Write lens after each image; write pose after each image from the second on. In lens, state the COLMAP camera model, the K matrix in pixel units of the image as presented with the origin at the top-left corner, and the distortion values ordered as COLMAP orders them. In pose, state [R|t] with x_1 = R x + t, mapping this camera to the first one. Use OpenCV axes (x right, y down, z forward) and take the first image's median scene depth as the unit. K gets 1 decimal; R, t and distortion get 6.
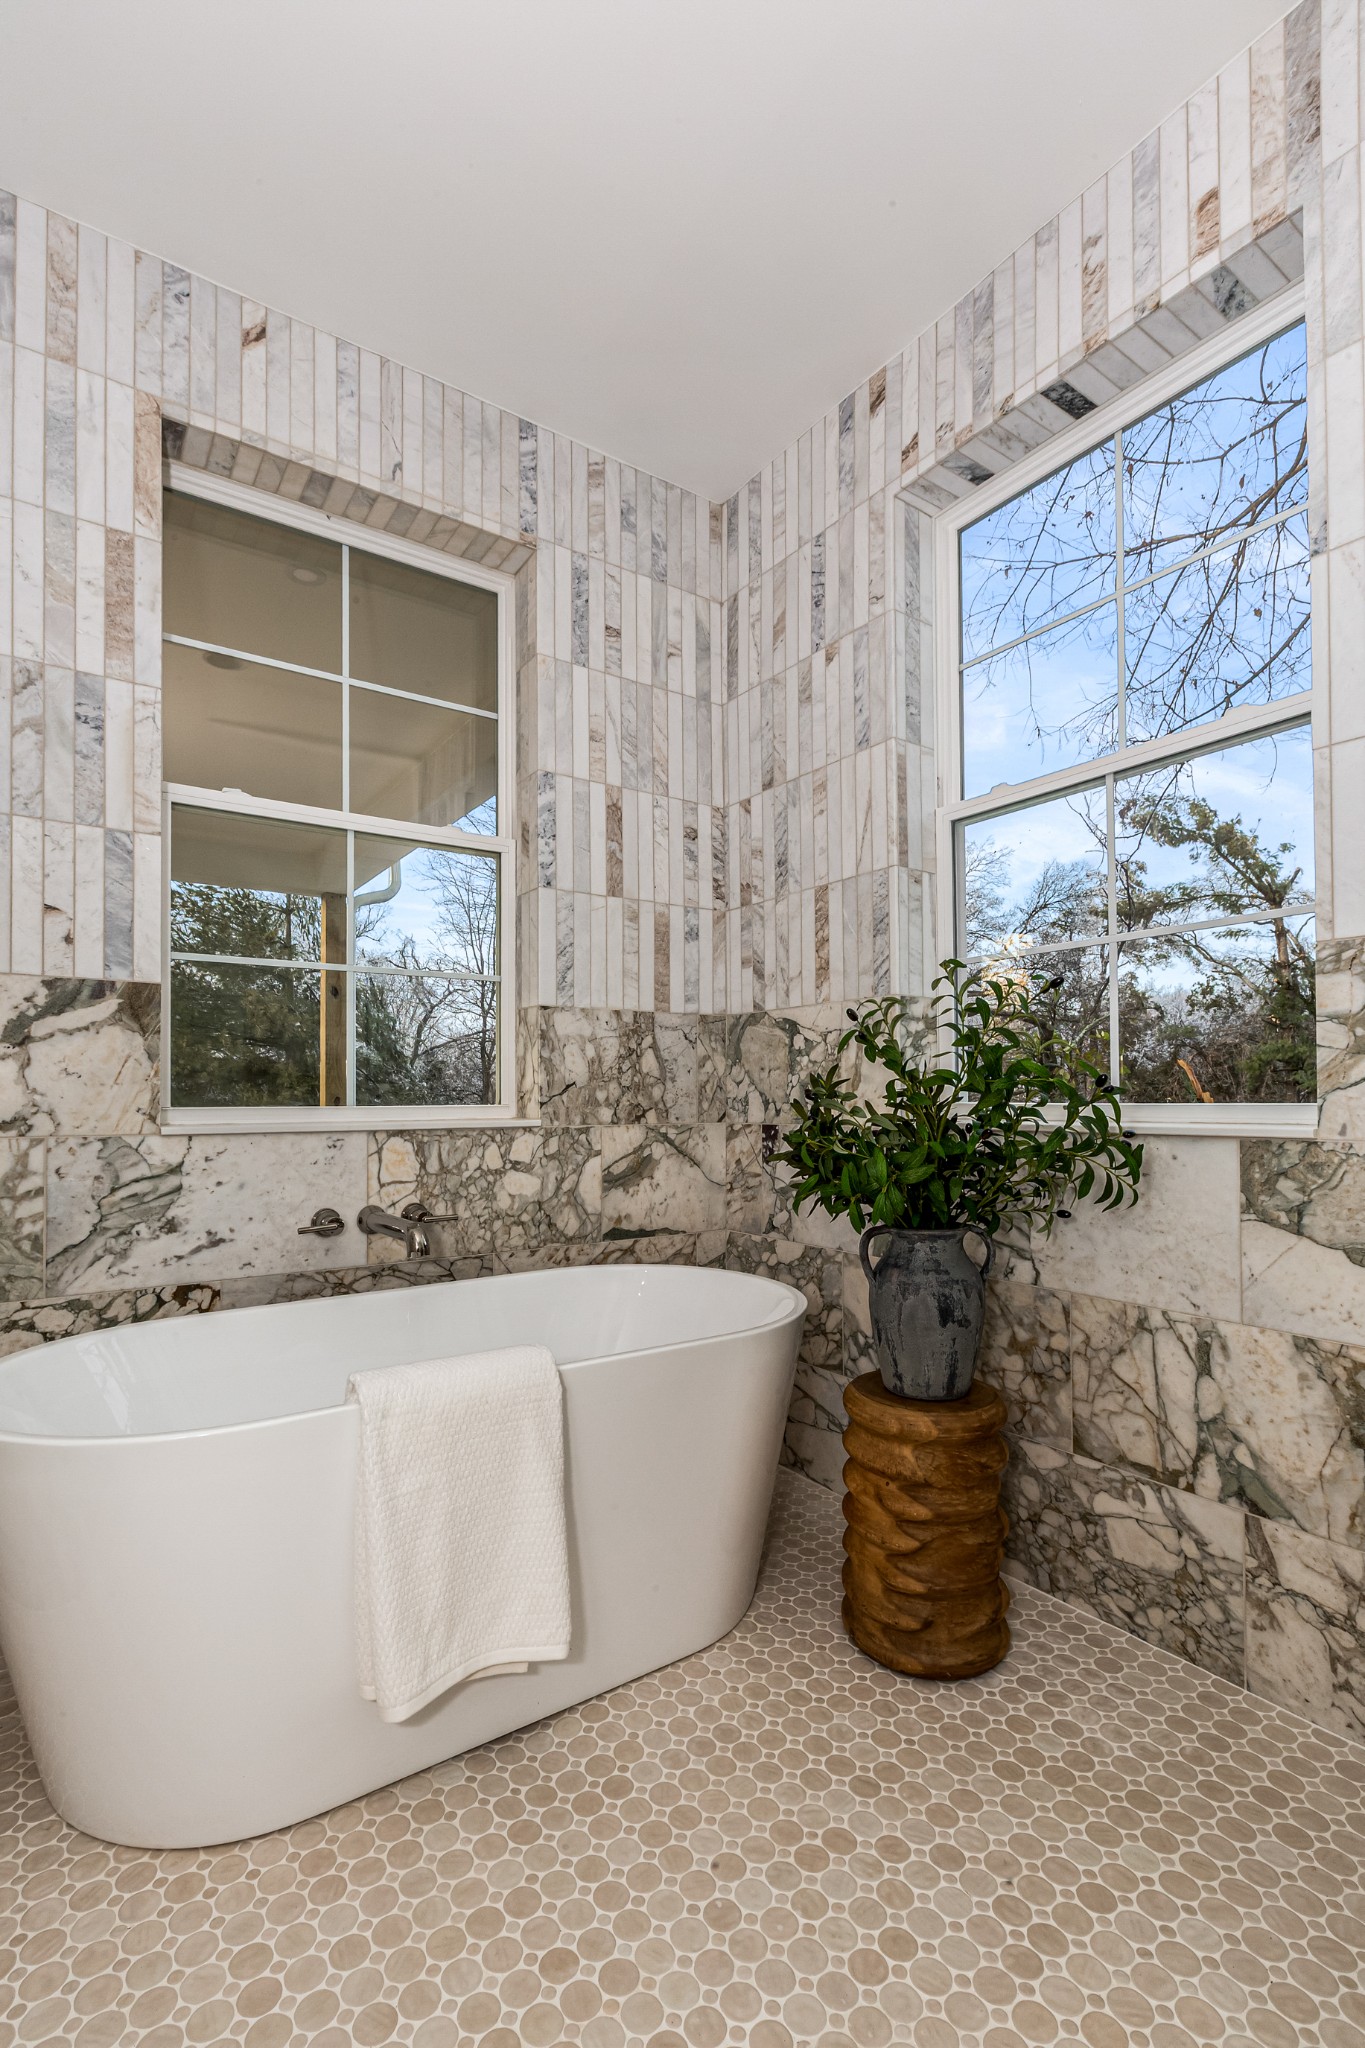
lens RADIAL K [[931.2, 0, 654.3], [0, 931.2, 1094.5], [0, 0, 1]] dist [-0.002272, 0.001214]
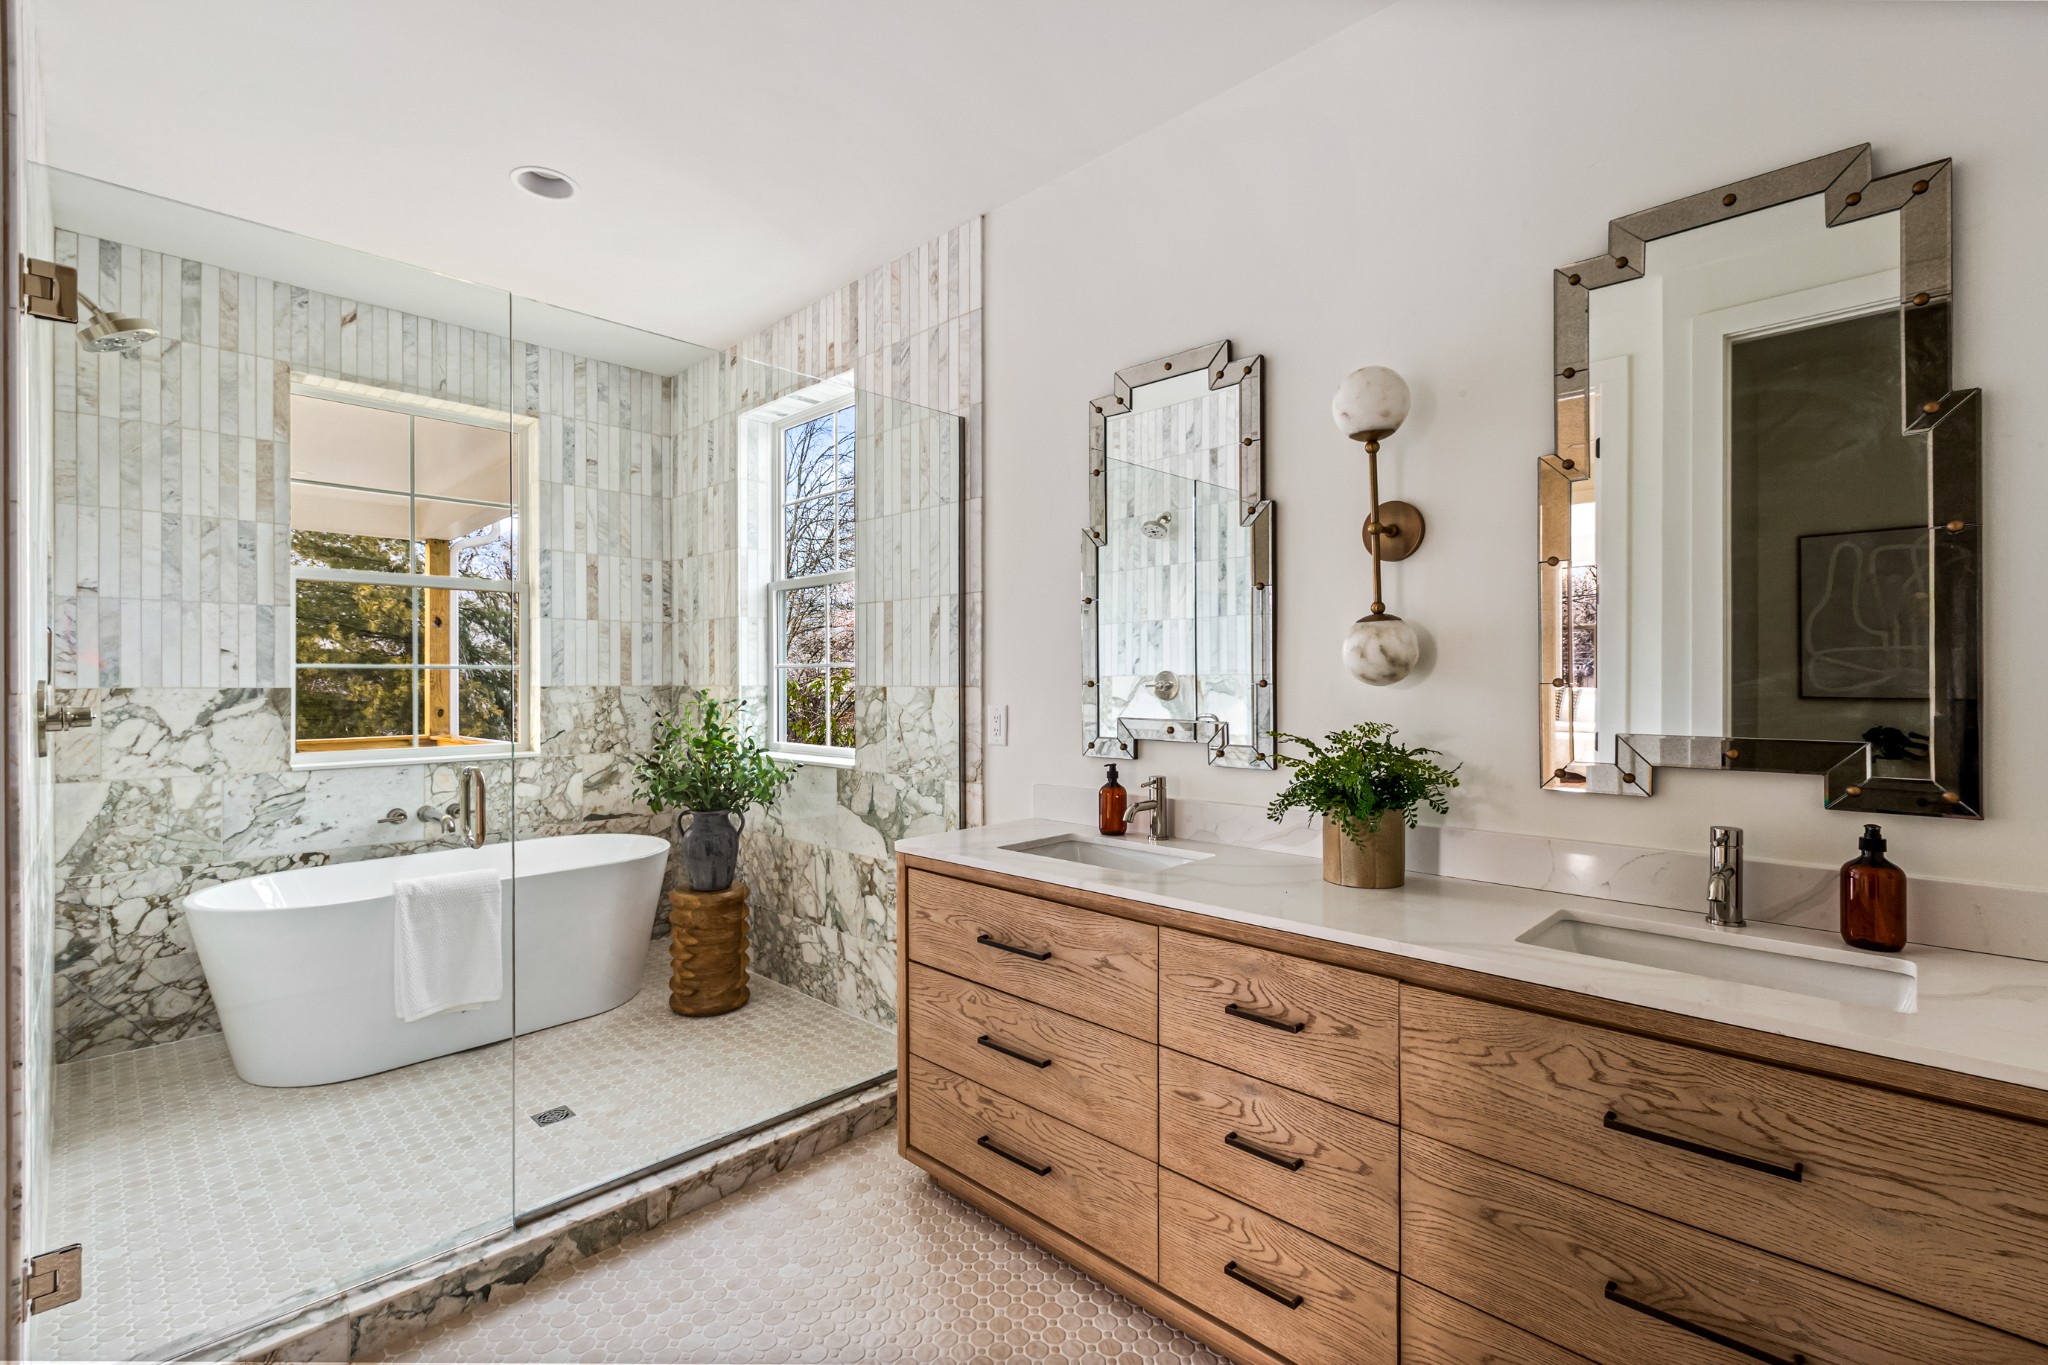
lens RADIAL K [[928.7, 0, 1029.7], [0, 928.7, 681.5], [0, 0, 1]] dist [0.002760, -0.000886]
pose [[0.978191, 0.001371, 0.207702, 0.515505], [-0.003226, 0.999958, 0.008592, -0.155122], [-0.207681, -0.009075, 0.978154, -1.103749]]
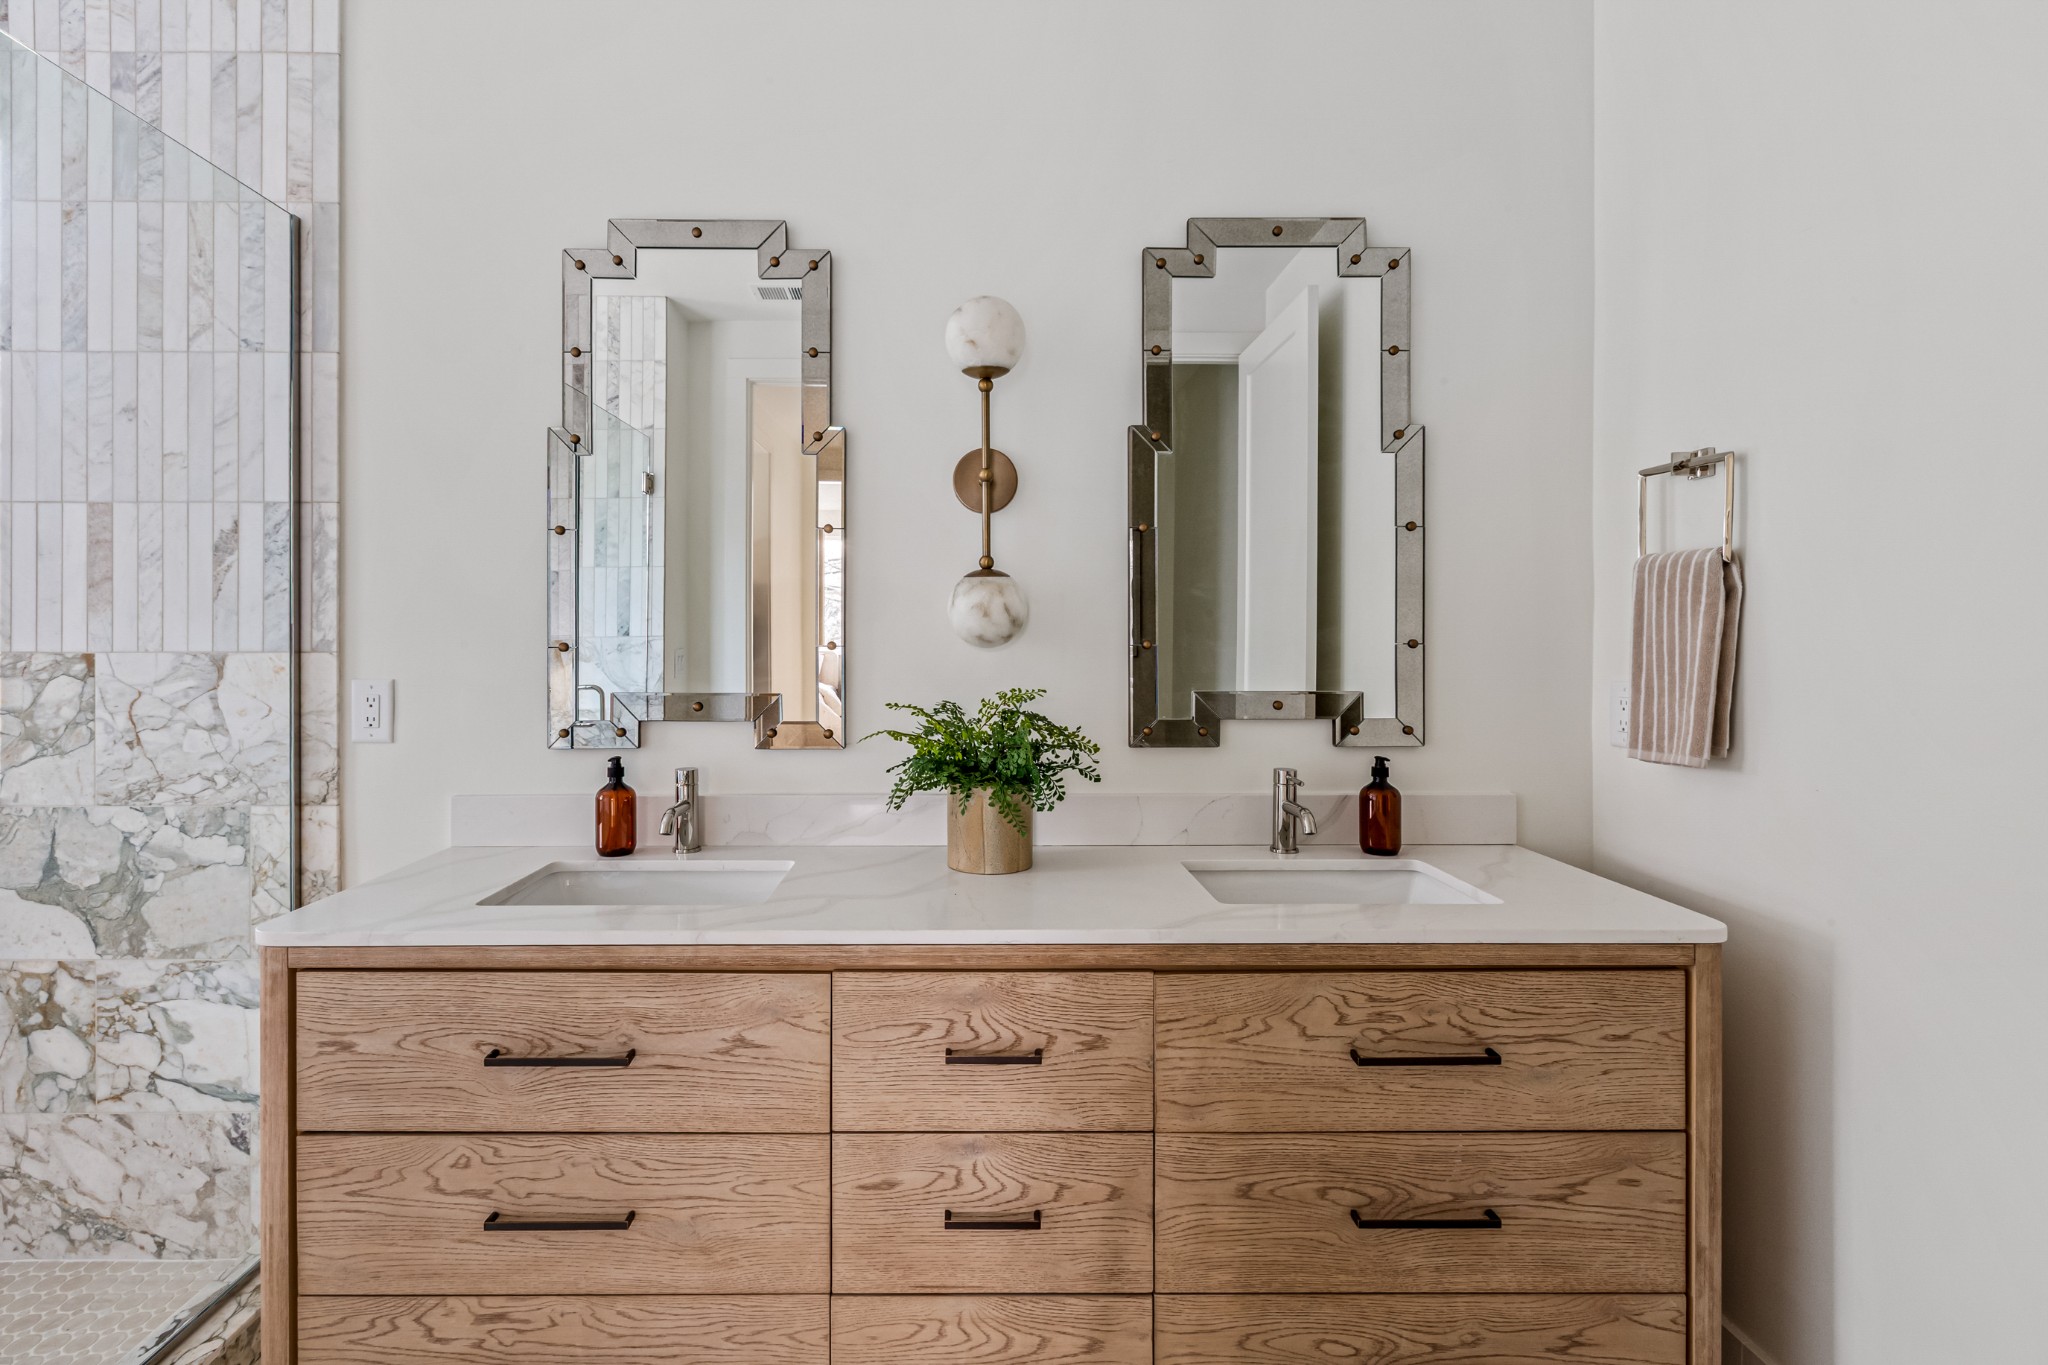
lens RADIAL K [[928.7, 0, 1015.9], [0, 928.7, 646.8], [0, 0, 1]] dist [0.002760, -0.000886]
pose [[0.550816, 0.000704, 0.834626, 0.324525], [-0.007771, 0.999961, 0.004285, -0.147912], [-0.834591, -0.008846, 0.550800, -0.692848]]
